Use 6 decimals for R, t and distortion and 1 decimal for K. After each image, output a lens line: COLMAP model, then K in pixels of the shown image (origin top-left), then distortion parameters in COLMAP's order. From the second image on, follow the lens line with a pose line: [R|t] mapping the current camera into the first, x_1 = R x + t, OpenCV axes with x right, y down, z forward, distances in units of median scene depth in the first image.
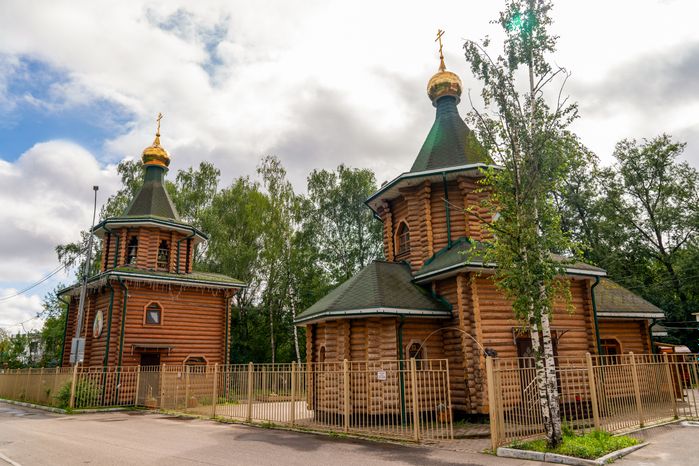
lens RADIAL K [[497.0, 0, 349.8], [0, 497.0, 232.8], [0, 0, 1]] dist [-0.032572, -0.001482]
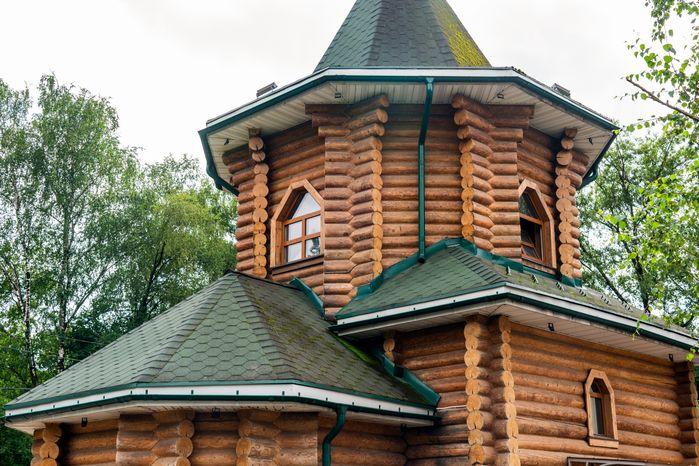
lens RADIAL K [[989.5, 0, 349.6], [0, 989.5, 233.2], [0, 0, 1]] dist [0.036466, 0.000000]
pose [[0.929544, 0.125365, 0.346744, -0.147375], [-0.111138, 0.991949, -0.060703, 0.065824], [-0.351562, 0.017890, 0.935994, 0.237285]]
